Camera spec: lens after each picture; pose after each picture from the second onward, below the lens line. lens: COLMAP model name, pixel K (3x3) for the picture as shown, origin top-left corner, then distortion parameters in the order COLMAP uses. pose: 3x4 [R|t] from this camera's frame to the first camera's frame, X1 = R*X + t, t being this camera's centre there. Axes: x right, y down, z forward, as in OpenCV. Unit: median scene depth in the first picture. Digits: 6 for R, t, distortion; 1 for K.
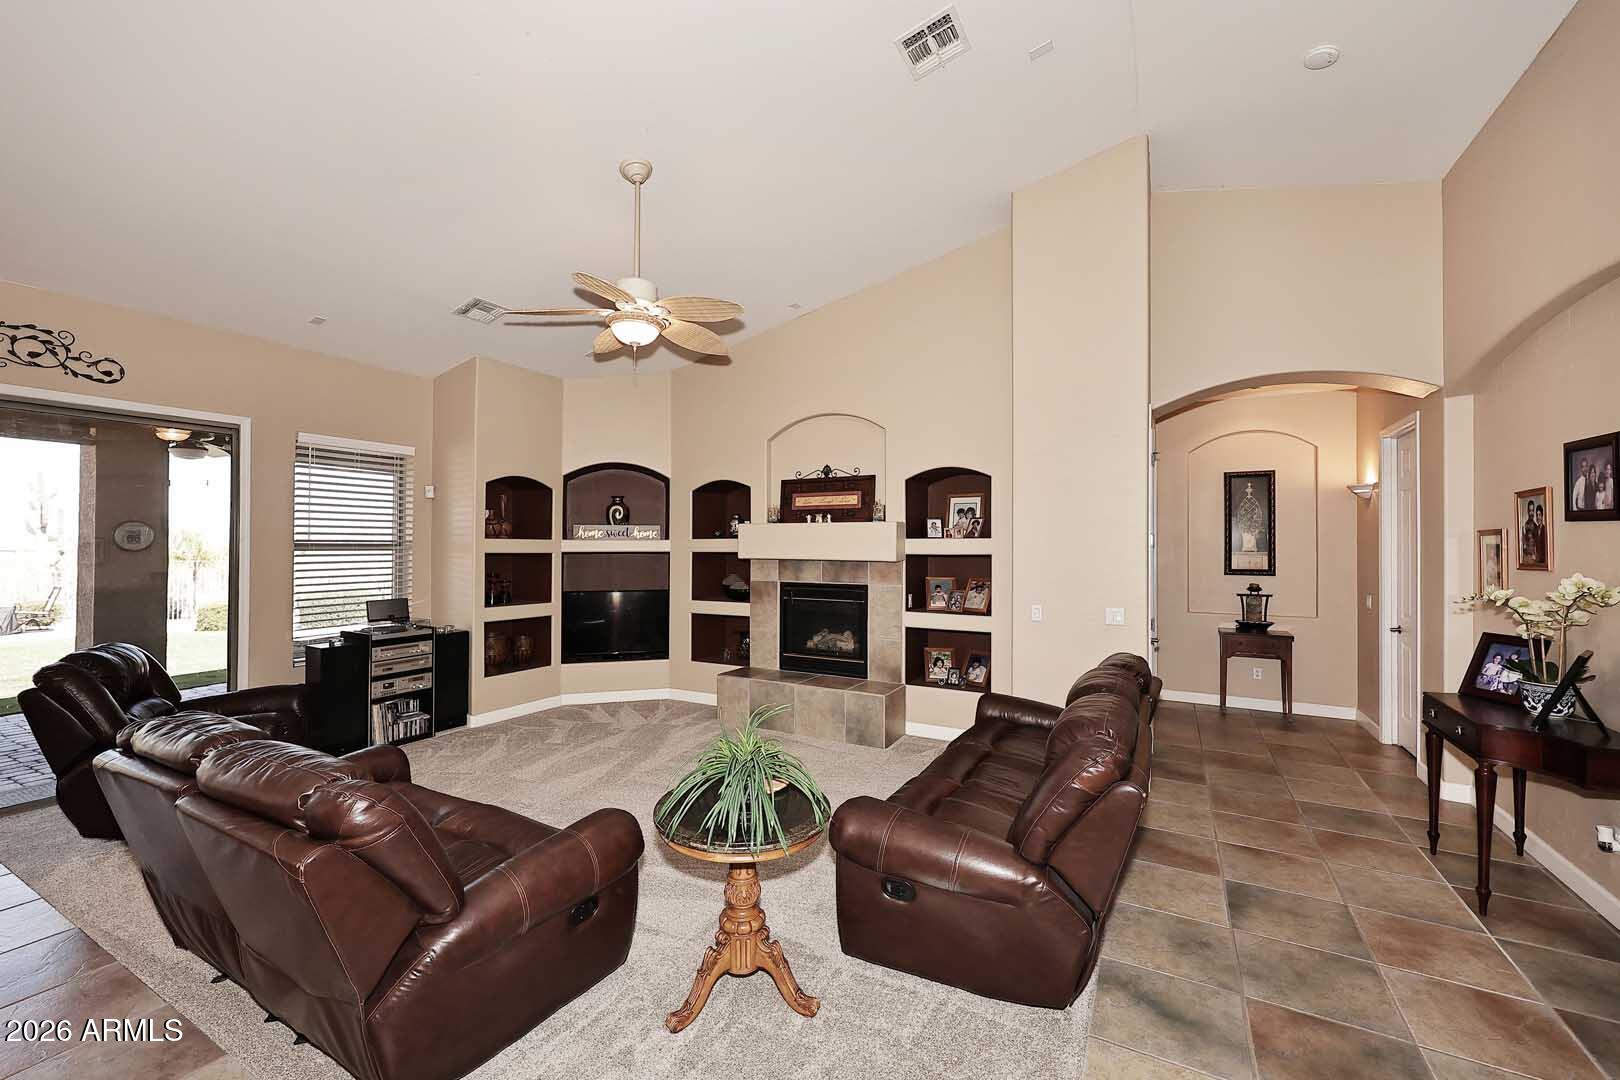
lens RADIAL K [[649.2, 0, 813.3], [0, 649.2, 537.6], [0, 0, 1]] dist [-0.008631, 0.000346]
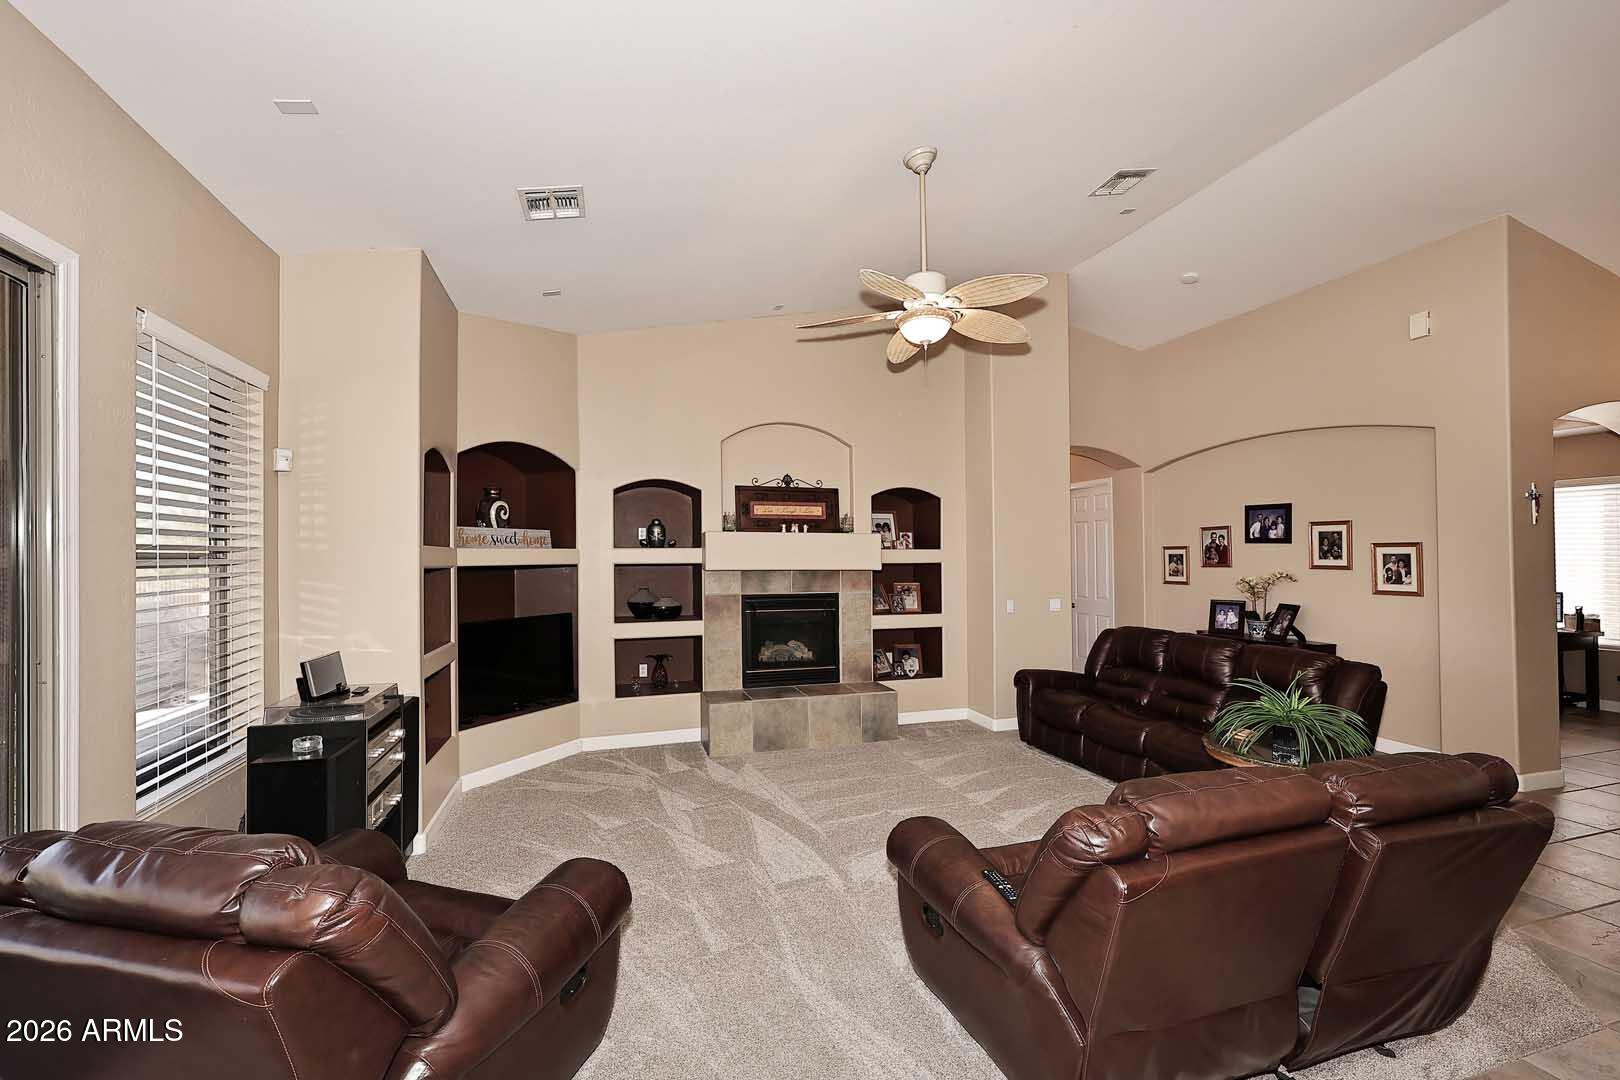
lens RADIAL K [[649.2, 0, 809.4], [0, 649.2, 547.3], [0, 0, 1]] dist [-0.008631, 0.000346]
pose [[0.694260, 0.007740, 0.719683, -0.682284], [-0.007050, 0.999967, -0.003953, 0.003182], [-0.719690, -0.002329, 0.694292, 0.294539]]
